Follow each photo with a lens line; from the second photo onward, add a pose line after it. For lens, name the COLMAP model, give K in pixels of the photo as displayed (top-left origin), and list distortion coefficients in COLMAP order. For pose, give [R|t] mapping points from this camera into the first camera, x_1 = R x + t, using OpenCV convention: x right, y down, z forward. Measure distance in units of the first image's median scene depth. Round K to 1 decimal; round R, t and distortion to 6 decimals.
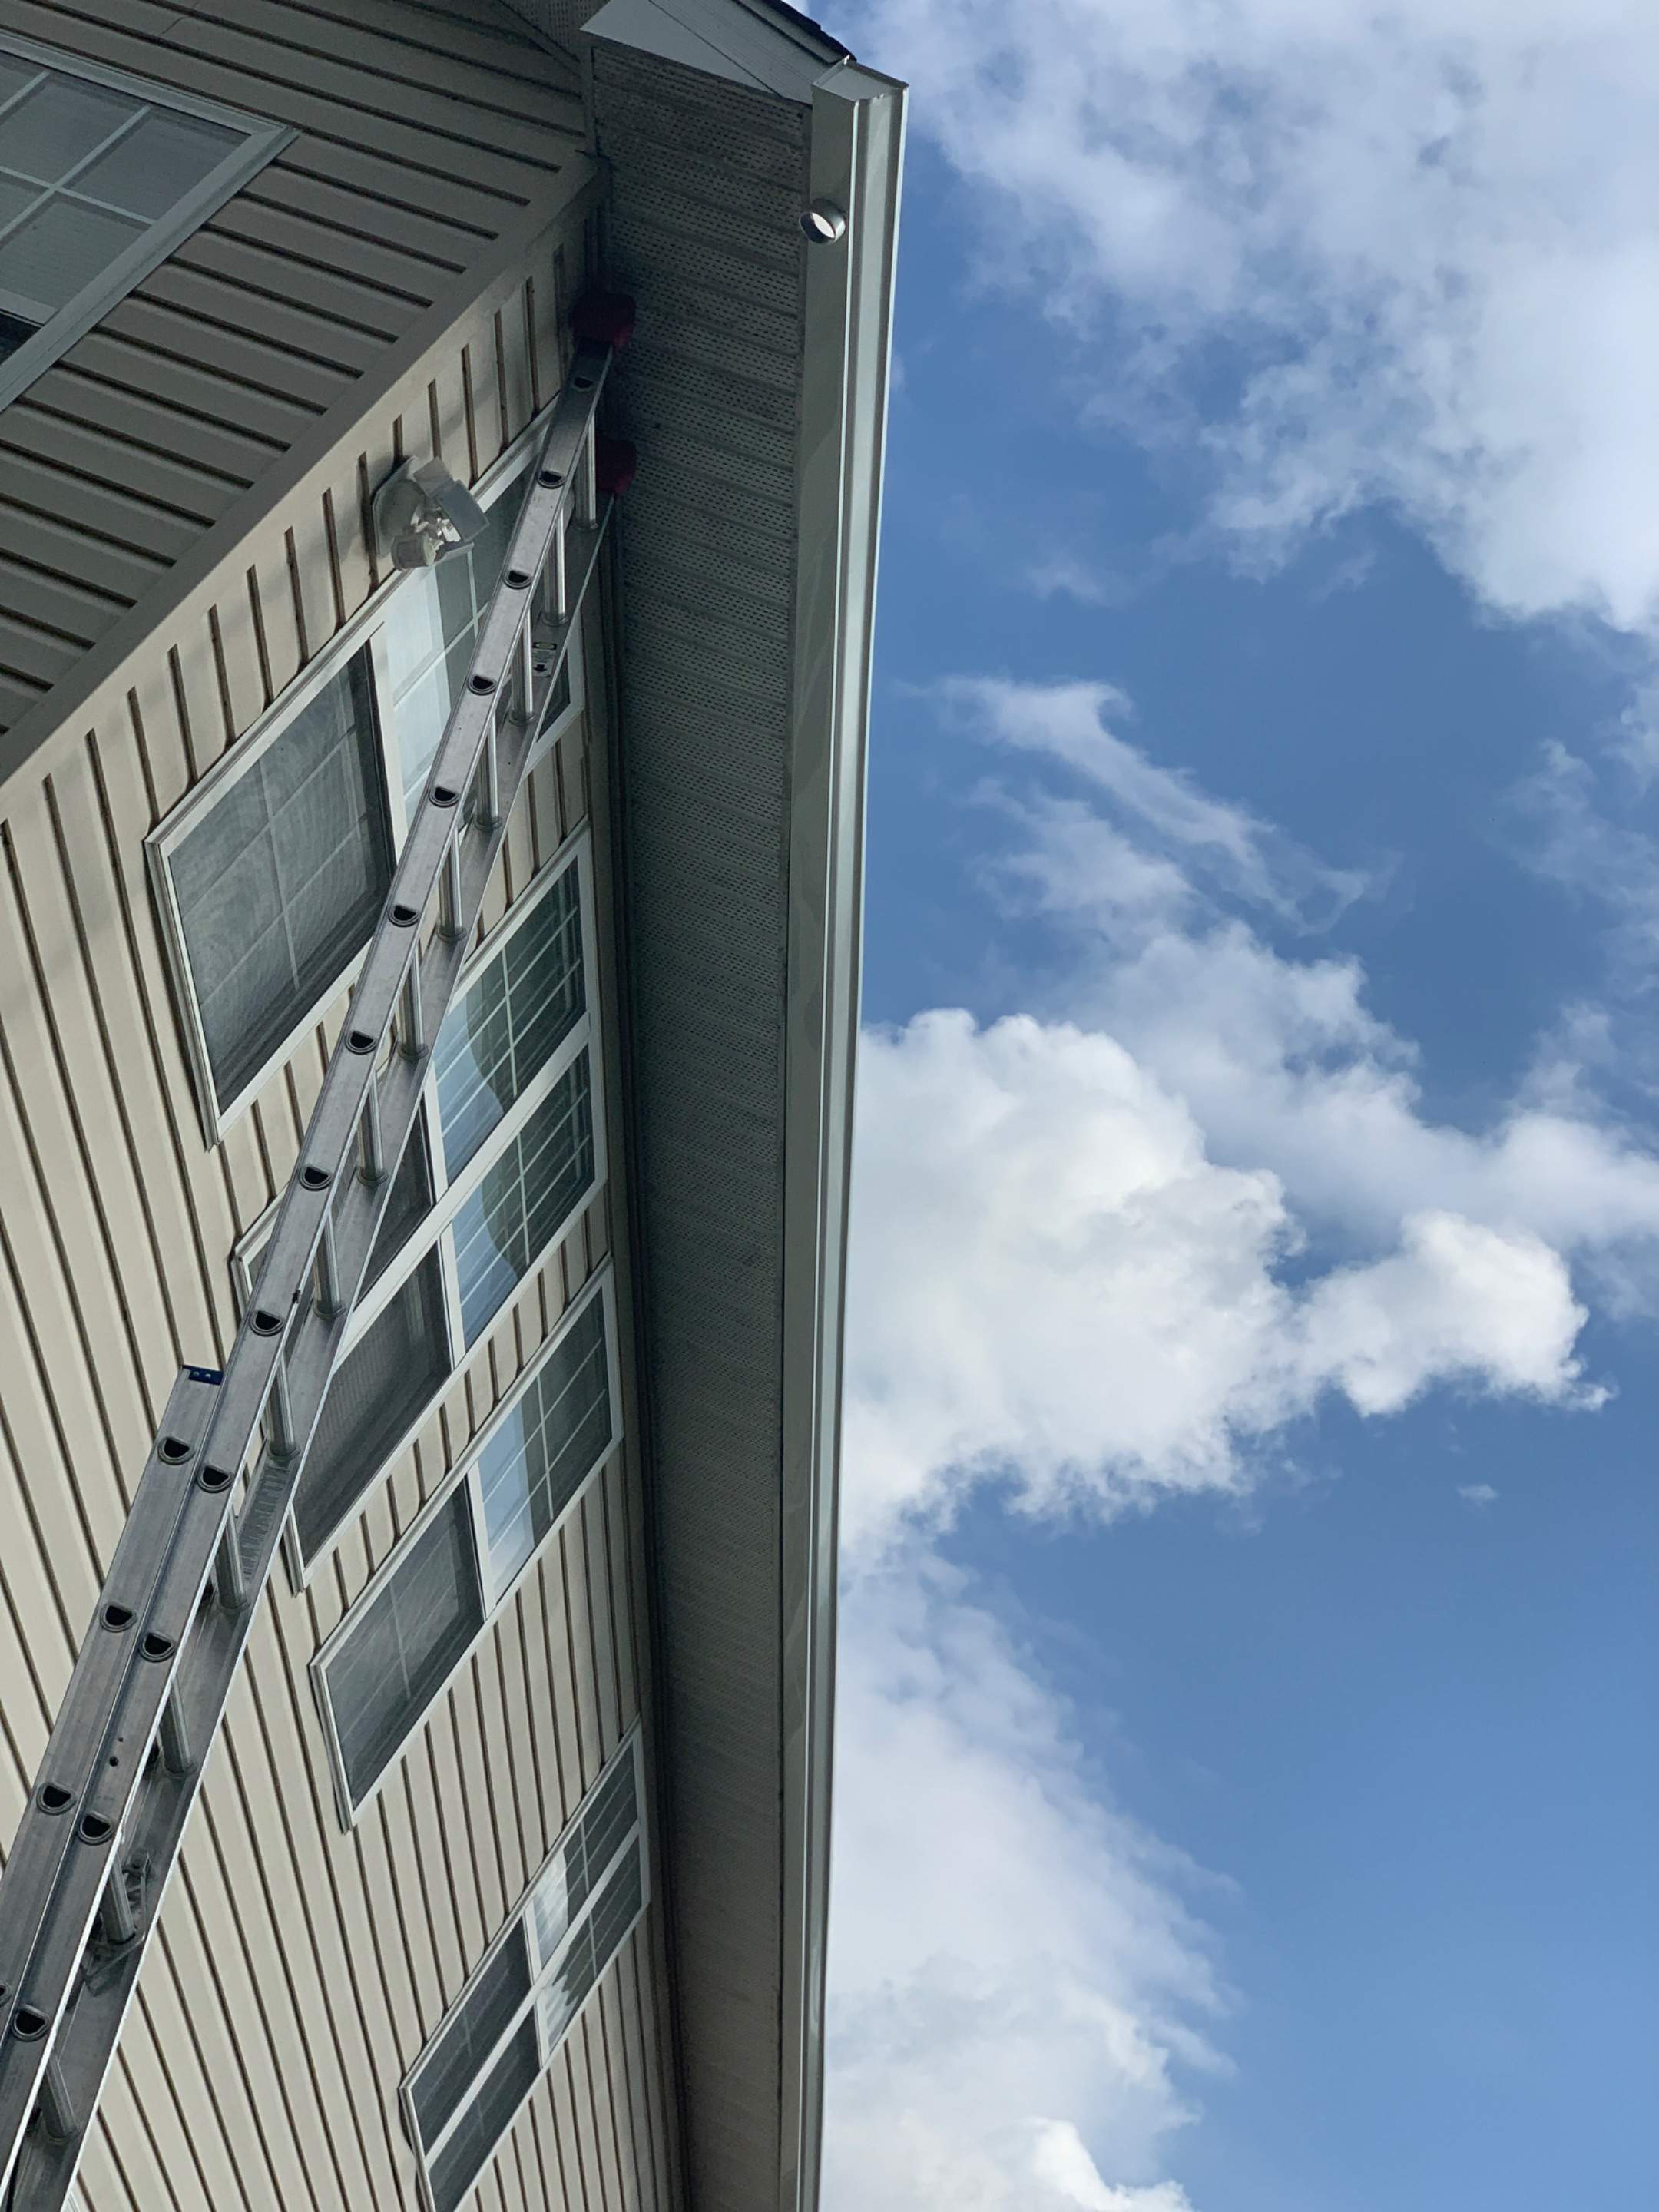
lens RADIAL K [[3264.3, 0, 830.1], [0, 3264.3, 1120.4], [0, 0, 1]] dist [0.033069, 0.000000]
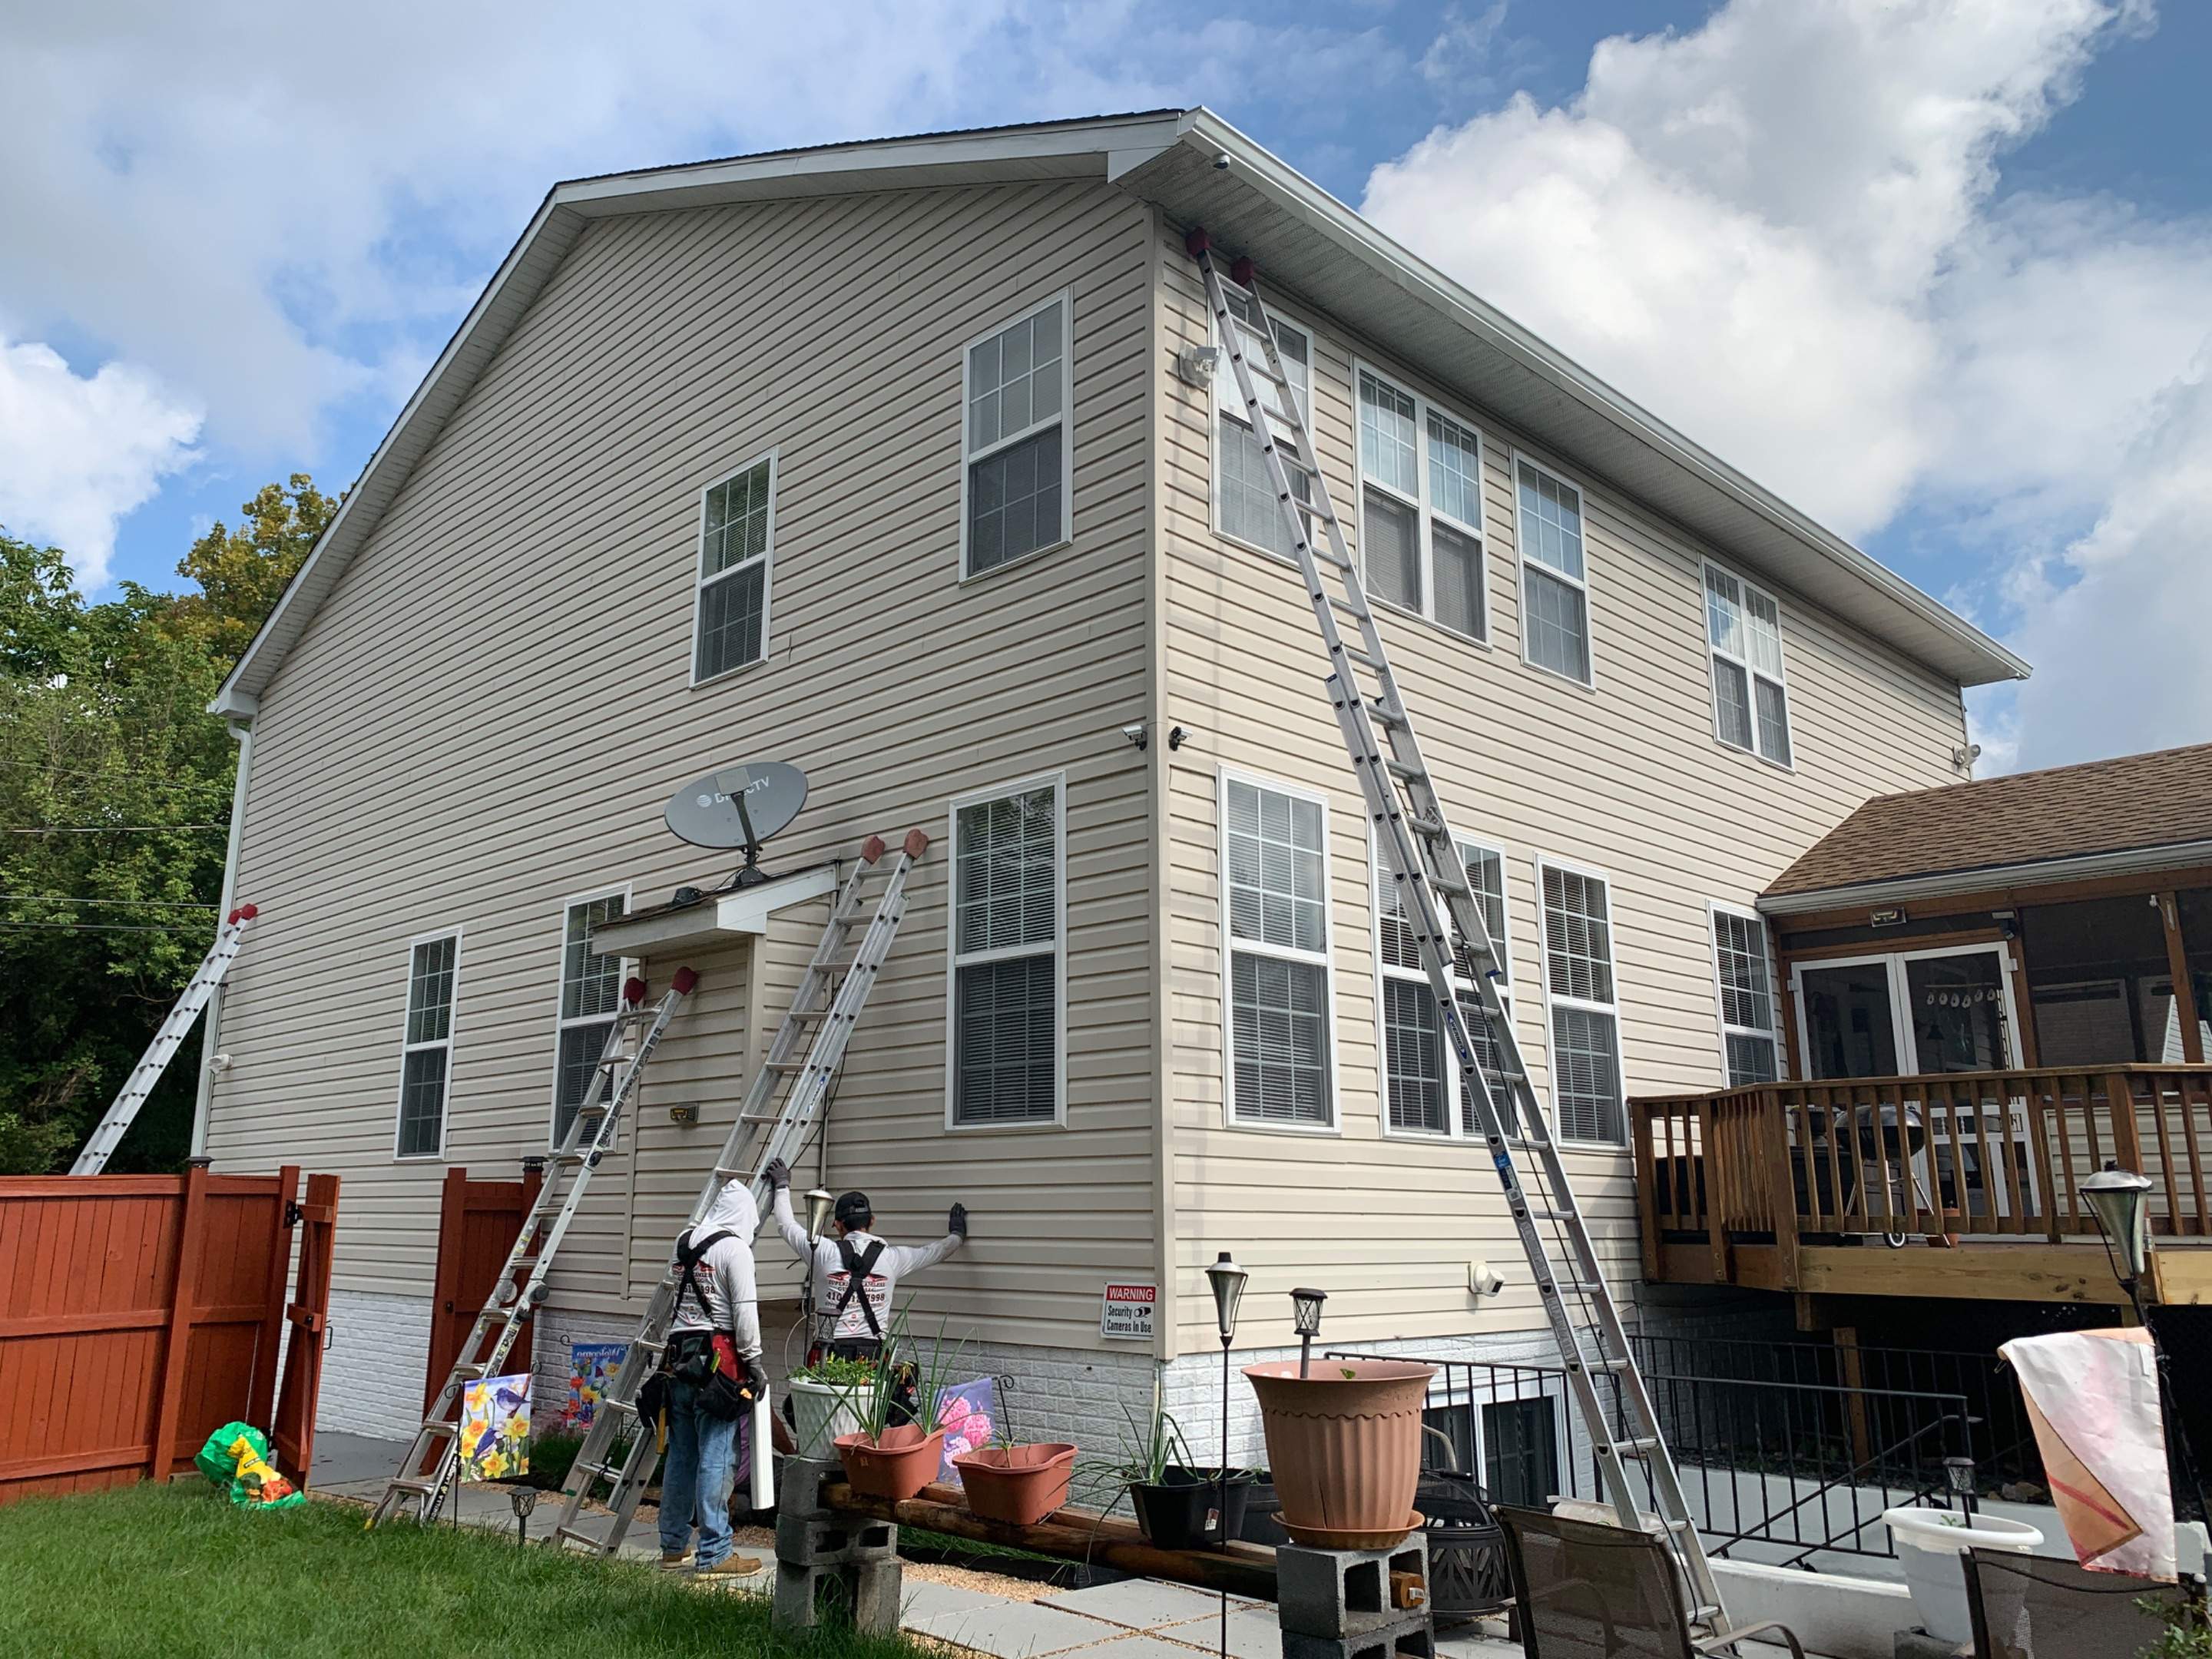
lens RADIAL K [[1669.0, 0, 1100.5], [0, 1669.0, 825.2], [0, 0, 1]] dist [0.001001, 0.000277]
pose [[0.621855, -0.594077, -0.510263, 0.300748], [0.705409, 0.707912, 0.035487, -0.023910], [0.340139, -0.382012, 0.859286, -0.345270]]
